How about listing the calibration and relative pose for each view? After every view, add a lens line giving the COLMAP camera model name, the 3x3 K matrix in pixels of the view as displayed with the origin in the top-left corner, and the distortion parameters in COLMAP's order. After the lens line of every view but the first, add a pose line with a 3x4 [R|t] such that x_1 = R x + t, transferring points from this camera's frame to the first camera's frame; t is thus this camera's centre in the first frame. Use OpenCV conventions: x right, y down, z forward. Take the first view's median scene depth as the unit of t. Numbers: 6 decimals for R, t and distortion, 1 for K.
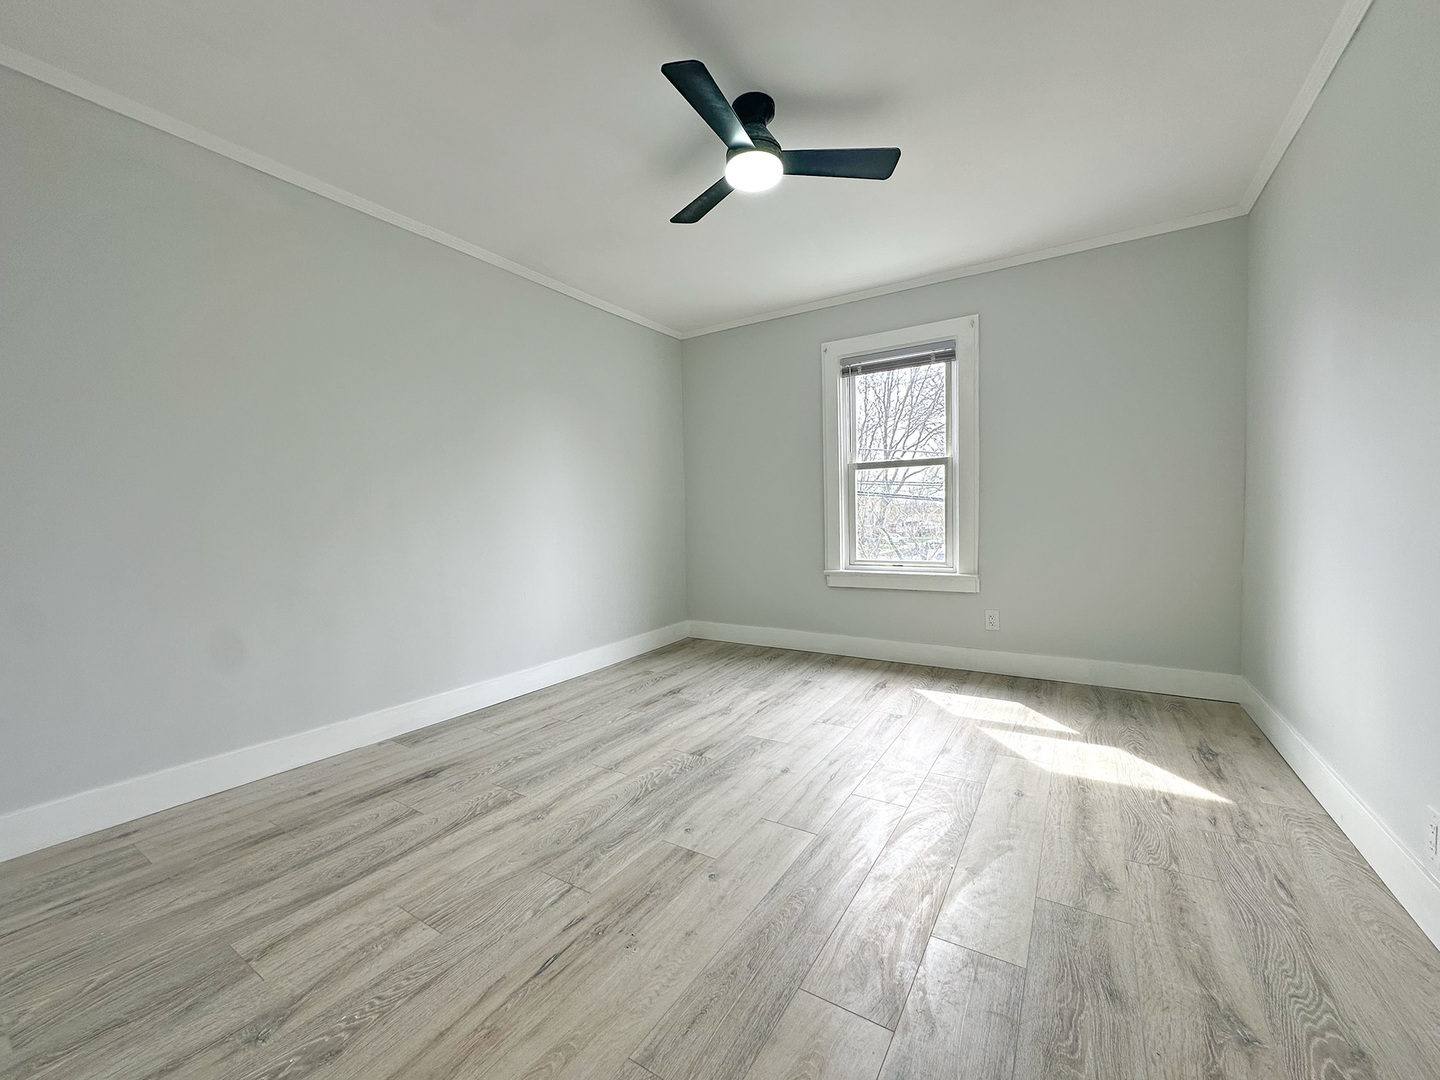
lens RADIAL K [[578.1, 0, 721.0], [0, 578.1, 539.1], [0, 0, 1]] dist [0.000021, 0.000190]
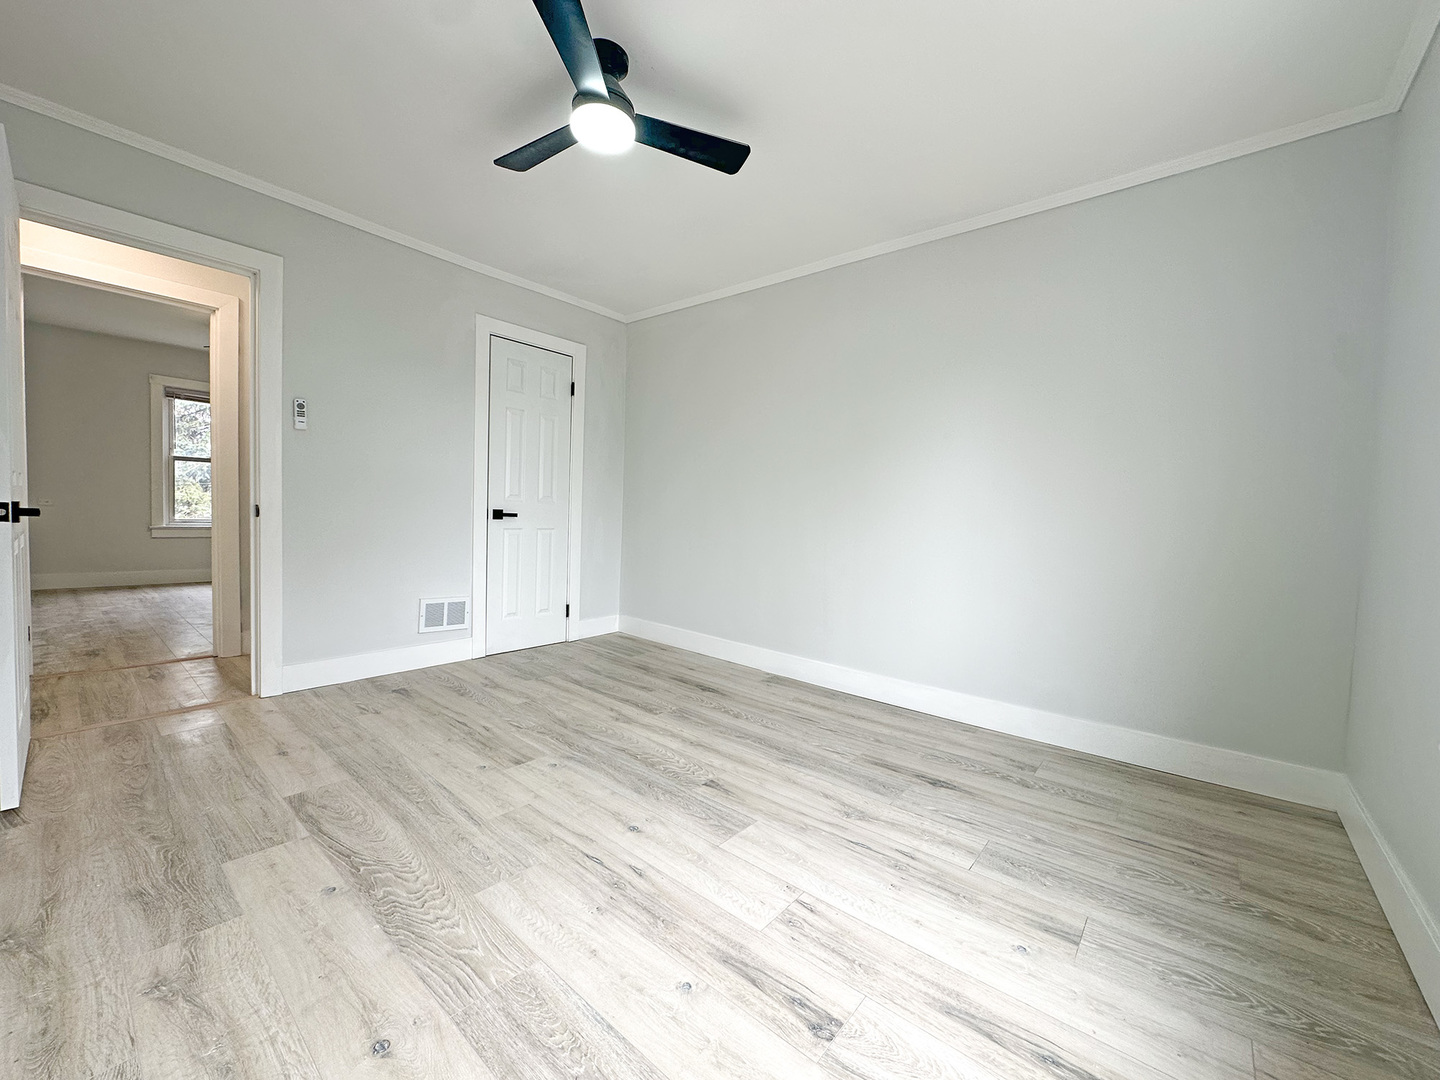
lens RADIAL K [[578.1, 0, 721.0], [0, 578.1, 539.1], [0, 0, 1]] dist [0.000021, 0.000190]
pose [[-0.144372, 0.064951, -0.987389, 0.820529], [-0.071415, 0.994557, 0.075864, -0.063124], [0.986943, 0.081467, -0.138948, 1.148933]]
